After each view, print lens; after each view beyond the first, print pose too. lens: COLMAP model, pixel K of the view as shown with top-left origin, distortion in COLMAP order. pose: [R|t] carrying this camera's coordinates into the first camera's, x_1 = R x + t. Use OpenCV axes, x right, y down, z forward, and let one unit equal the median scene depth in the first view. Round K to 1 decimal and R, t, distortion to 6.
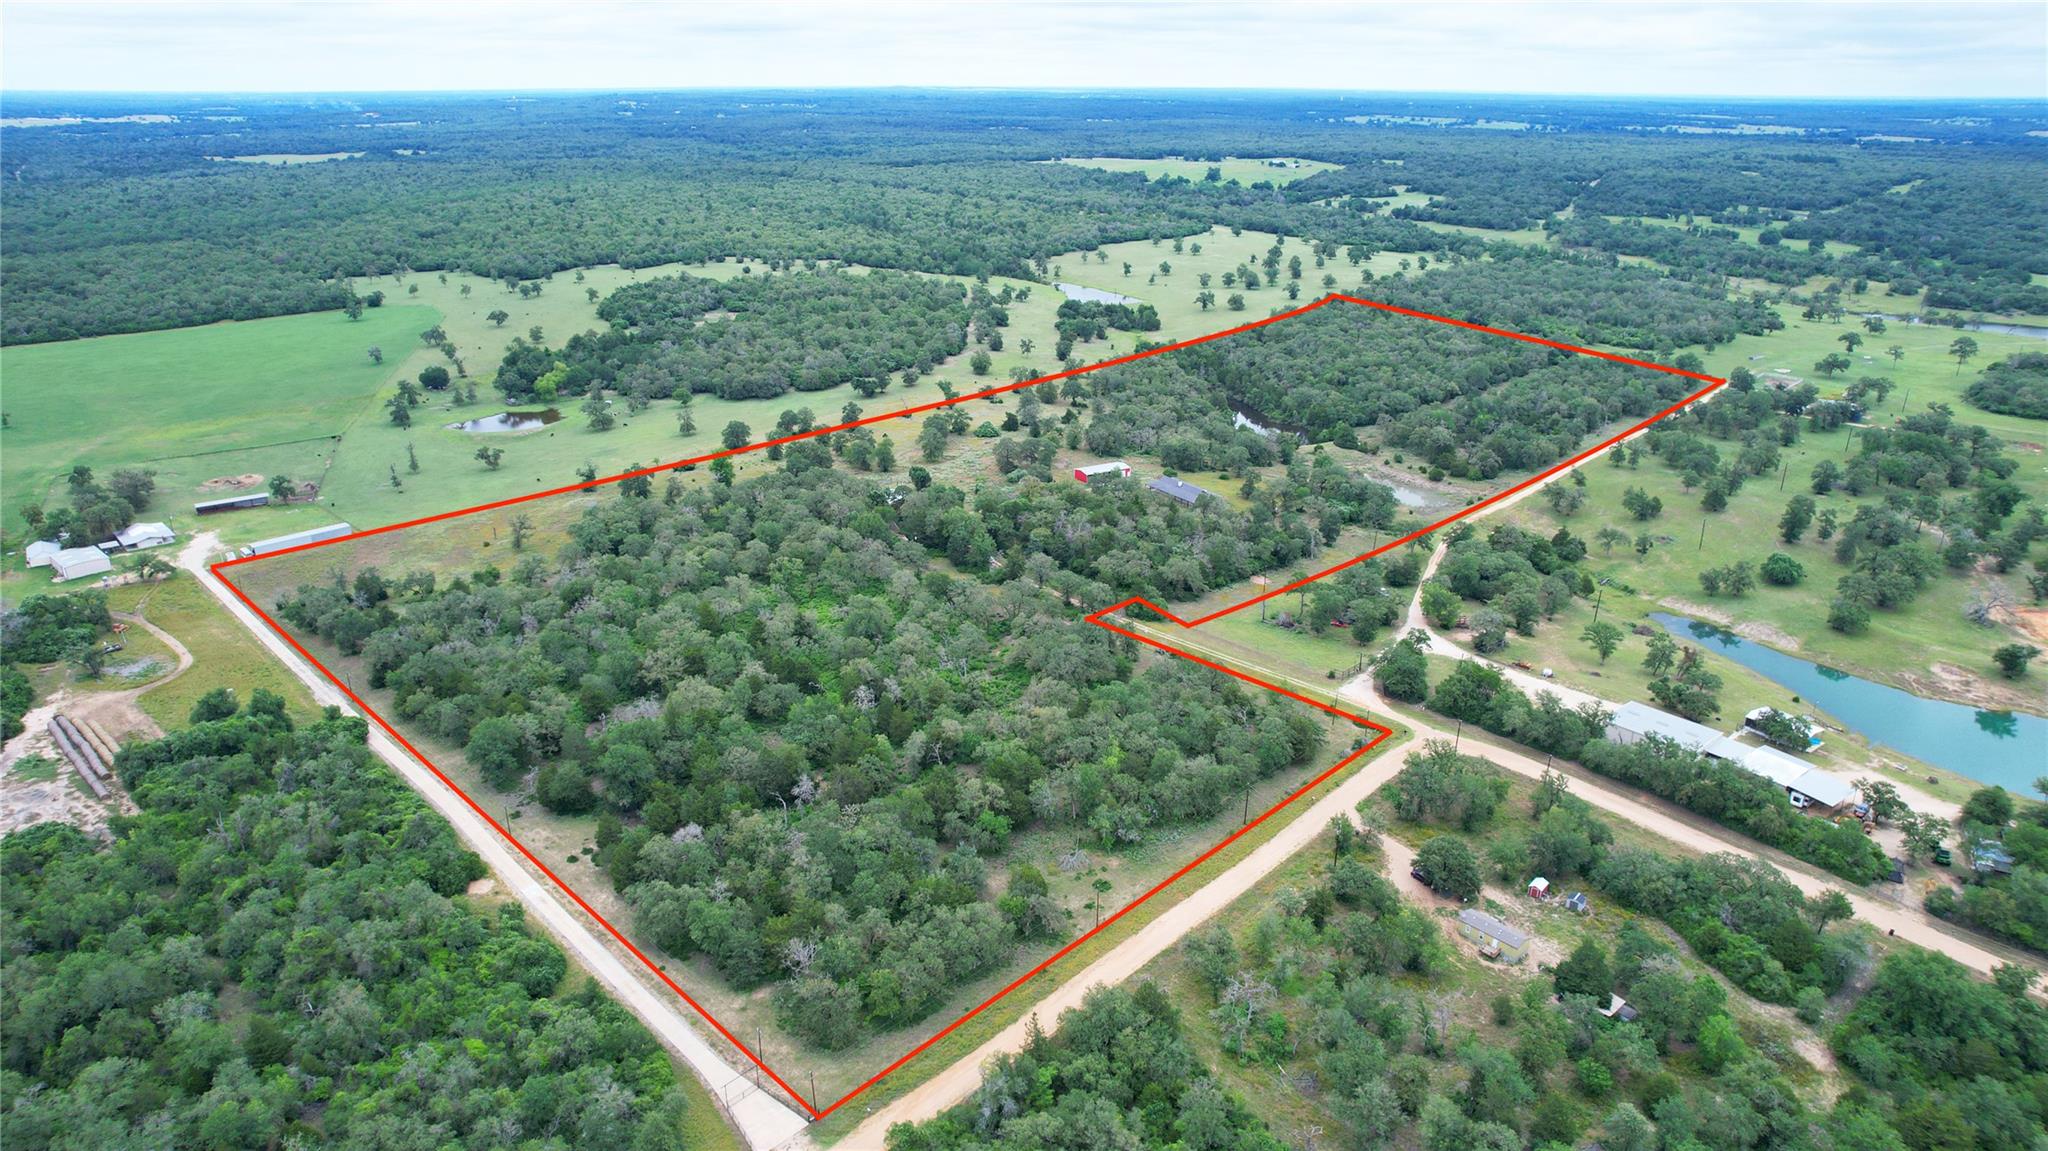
lens RADIAL K [[1300.3, 0, 1029.1], [0, 1300.3, 577.9], [0, 0, 1]] dist [-0.038565, 0.004163]
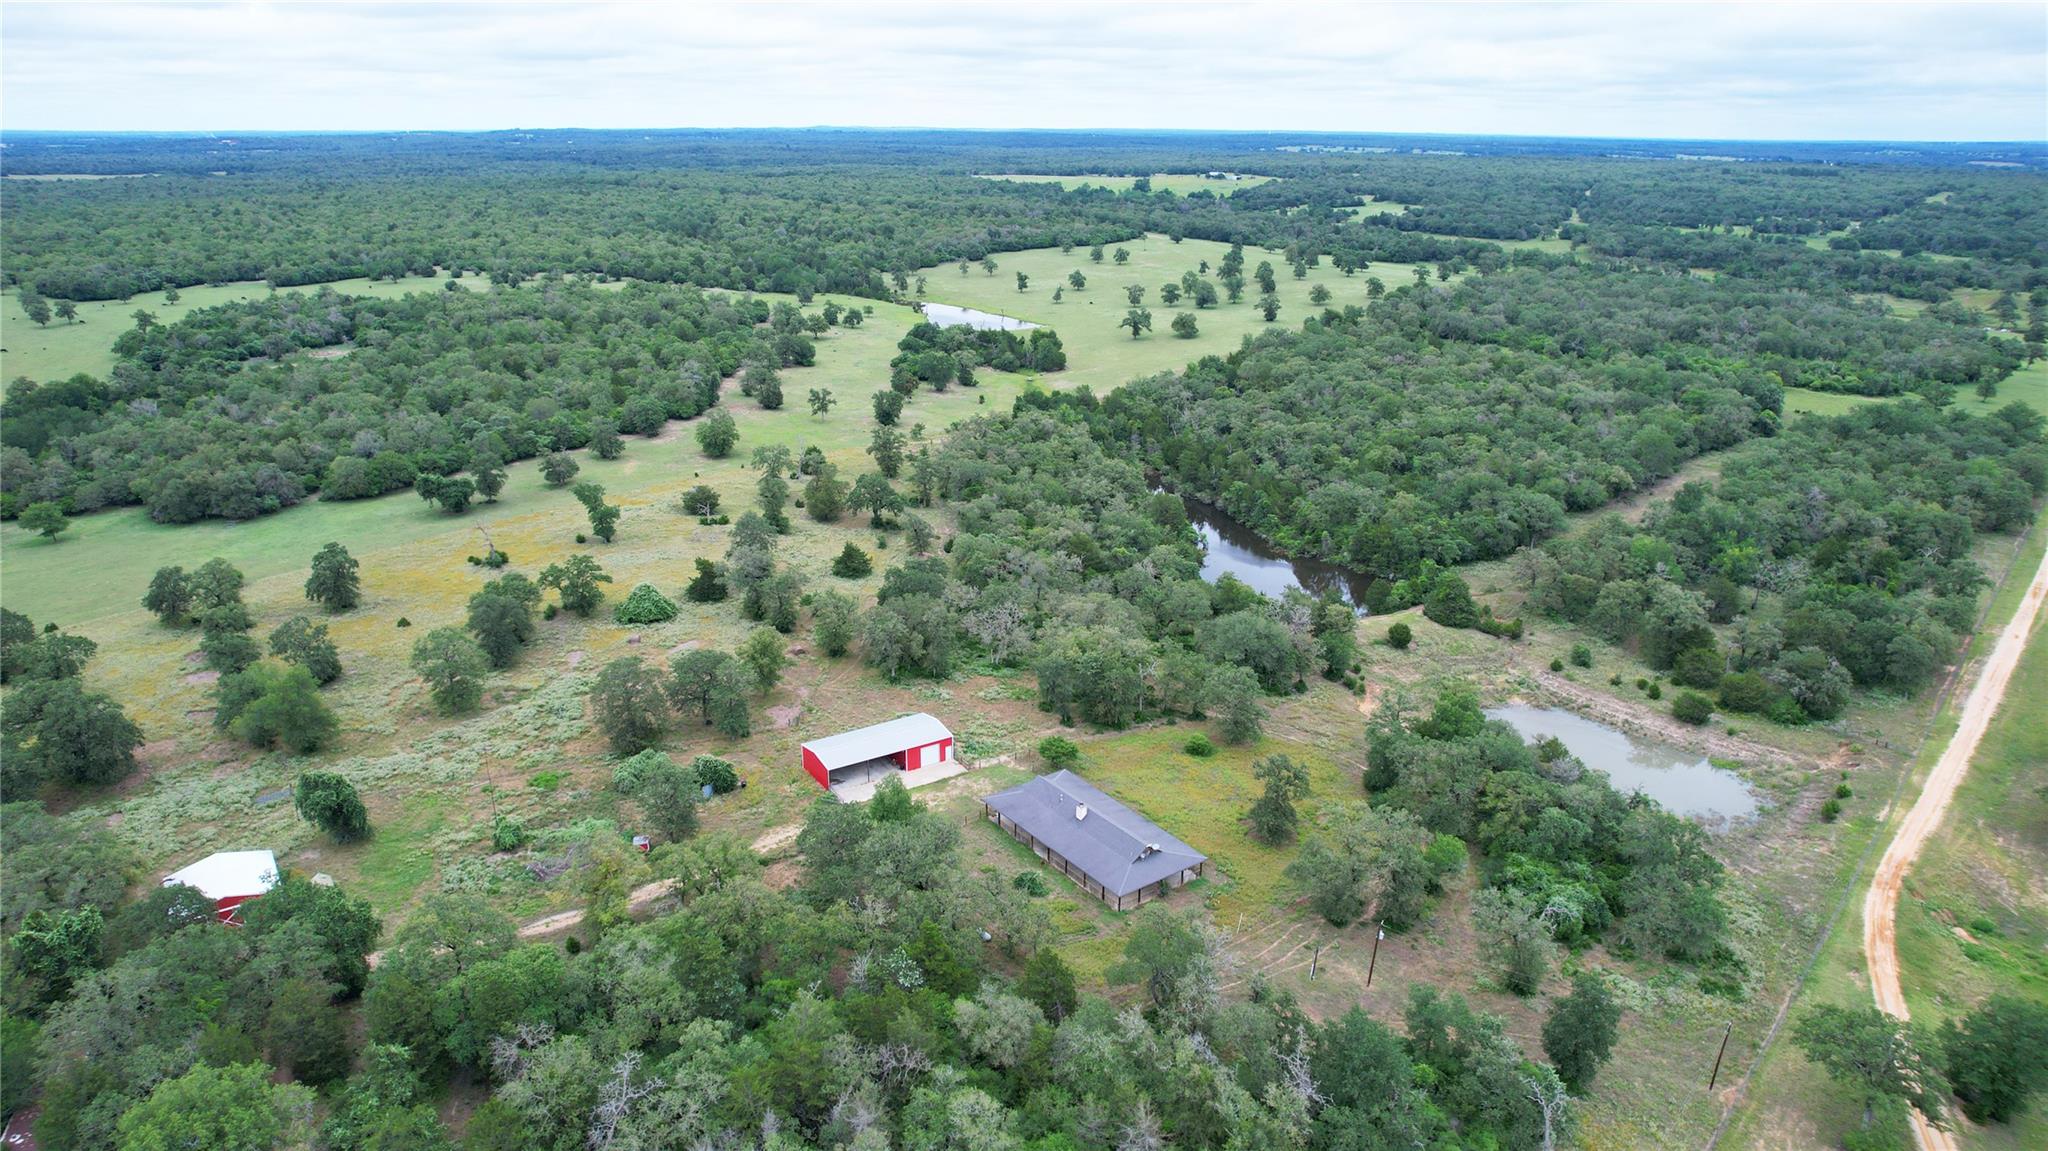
lens RADIAL K [[1300.3, 0, 1025.8], [0, 1300.3, 570.7], [0, 0, 1]] dist [-0.038565, 0.004163]
pose [[0.998717, -0.015020, 0.048360, 0.049674], [0.016727, 0.999245, -0.035079, -0.072758], [-0.047797, 0.035843, 0.998214, 0.379255]]
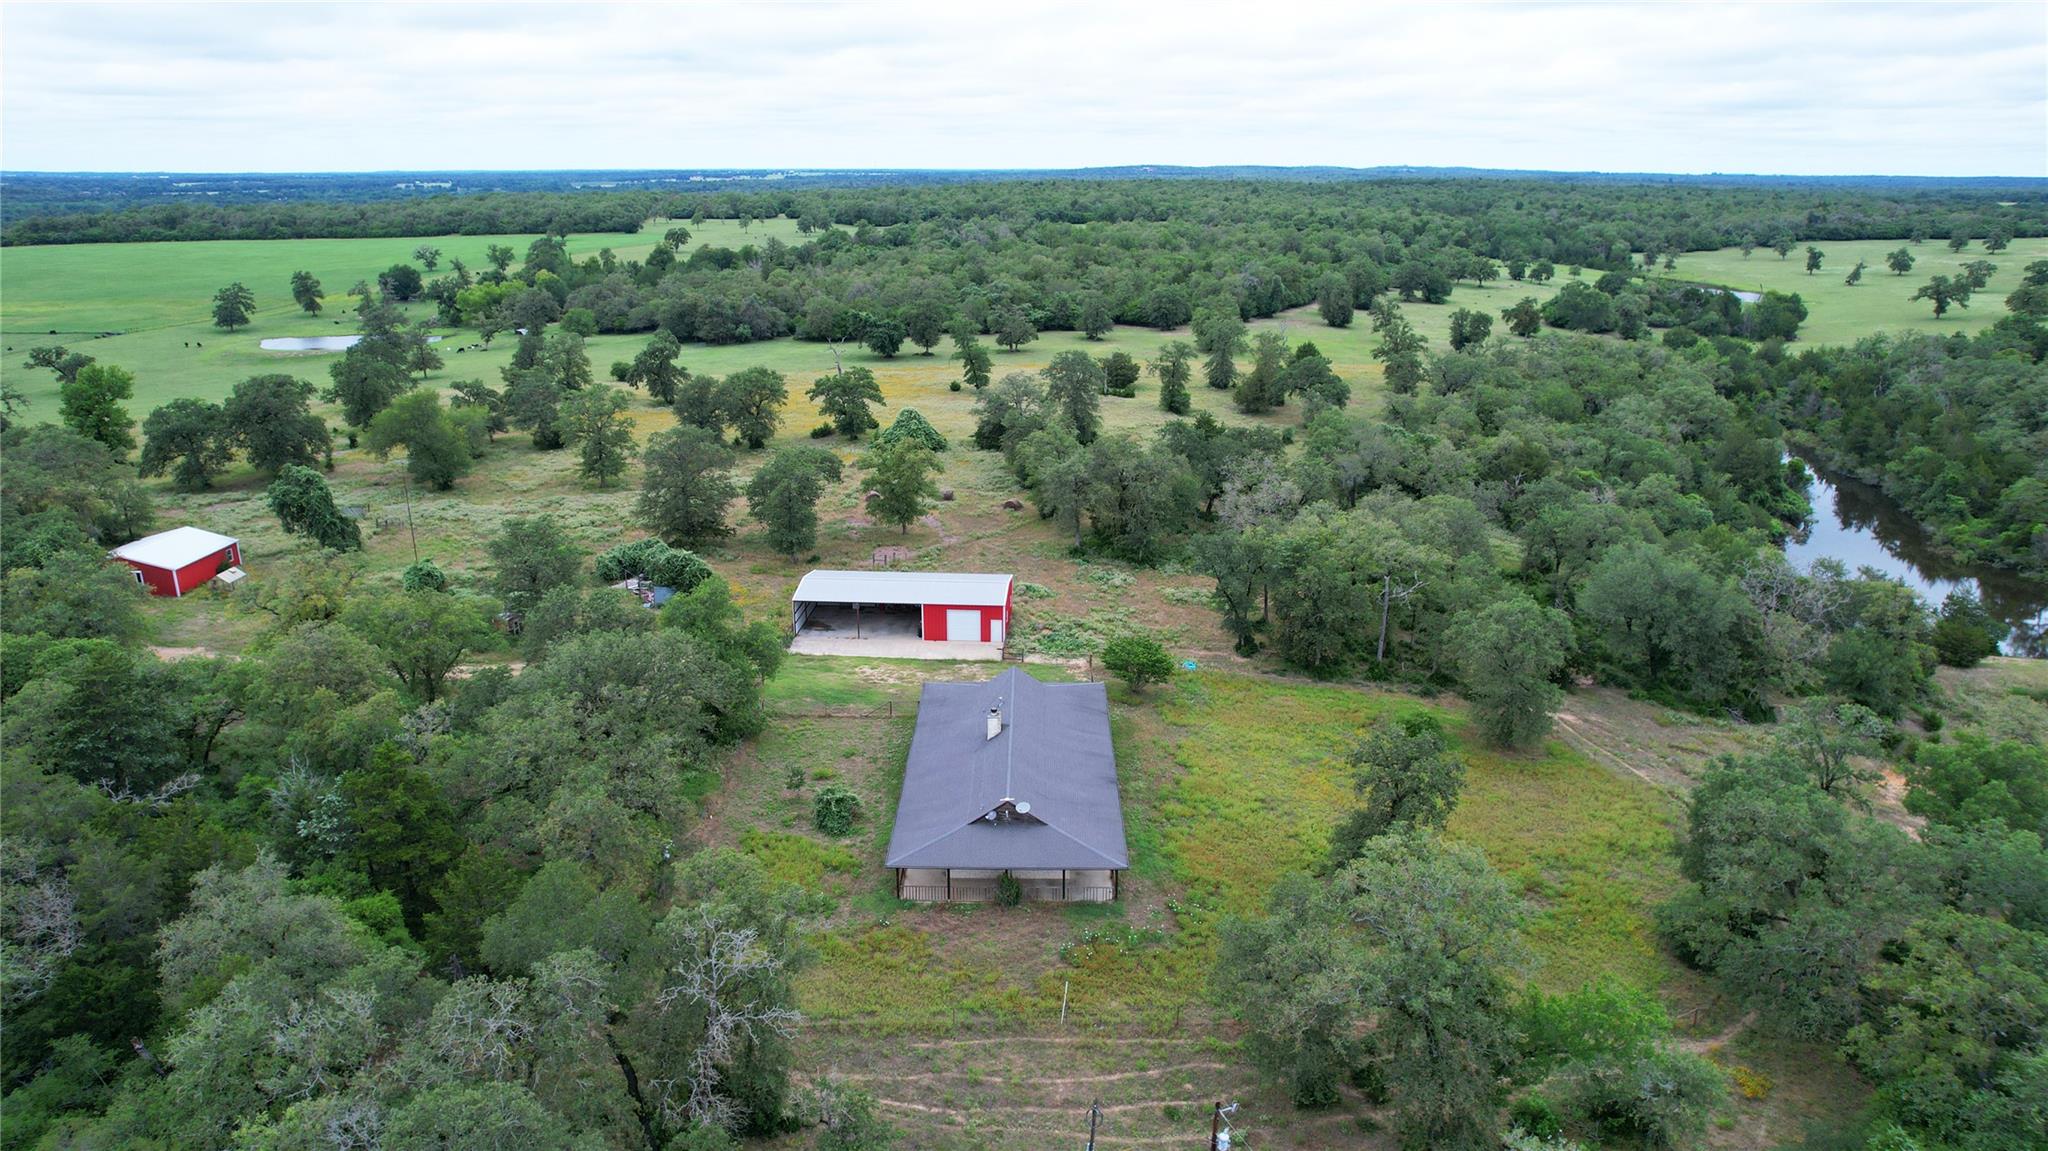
lens RADIAL K [[1300.3, 0, 1027.9], [0, 1300.3, 572.0], [0, 0, 1]] dist [-0.038565, 0.004163]
pose [[0.831490, 0.164928, -0.530493, 0.125740], [-0.200257, 0.979699, -0.009297, -0.054630], [0.518190, 0.113965, 0.847638, 0.488216]]
